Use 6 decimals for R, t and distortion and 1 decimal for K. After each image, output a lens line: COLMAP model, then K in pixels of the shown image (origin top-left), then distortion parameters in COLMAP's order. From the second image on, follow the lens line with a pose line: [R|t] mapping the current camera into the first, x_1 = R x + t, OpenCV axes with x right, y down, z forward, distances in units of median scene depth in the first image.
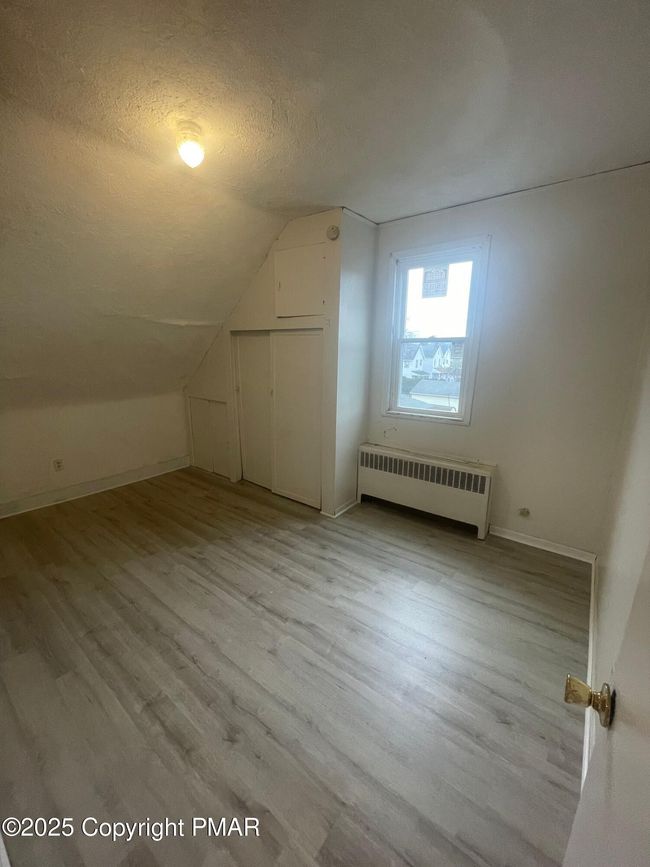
lens RADIAL K [[348.5, 0, 325.0], [0, 348.5, 433.5], [0, 0, 1]] dist [0.000626, 0.000071]
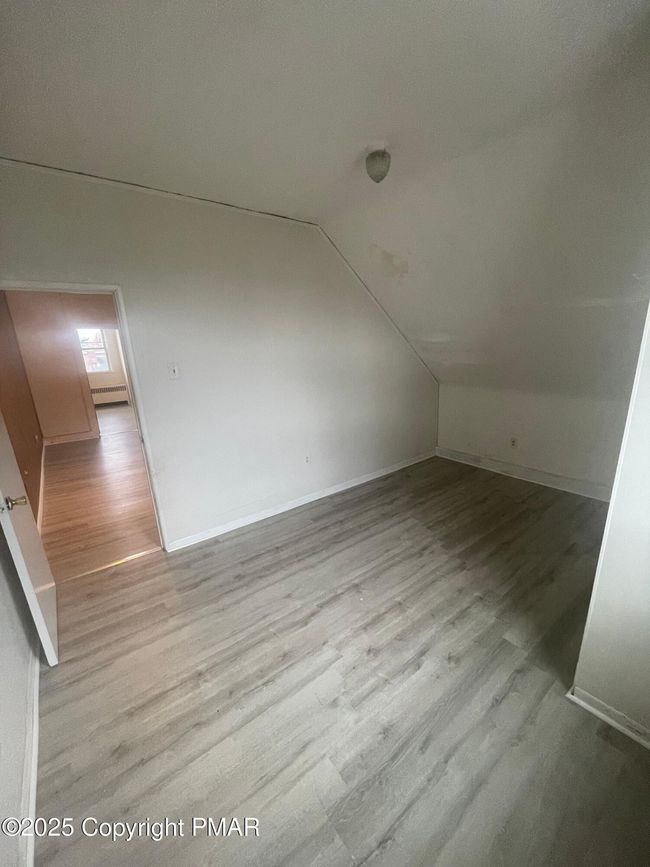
lens RADIAL K [[348.5, 0, 325.0], [0, 348.5, 433.5], [0, 0, 1]] dist [0.000626, 0.000071]
pose [[-0.246827, 0.258488, -0.933949, 0.653414], [-0.185158, 0.933432, 0.307279, -0.261405], [0.951206, 0.248773, -0.182535, 0.932042]]
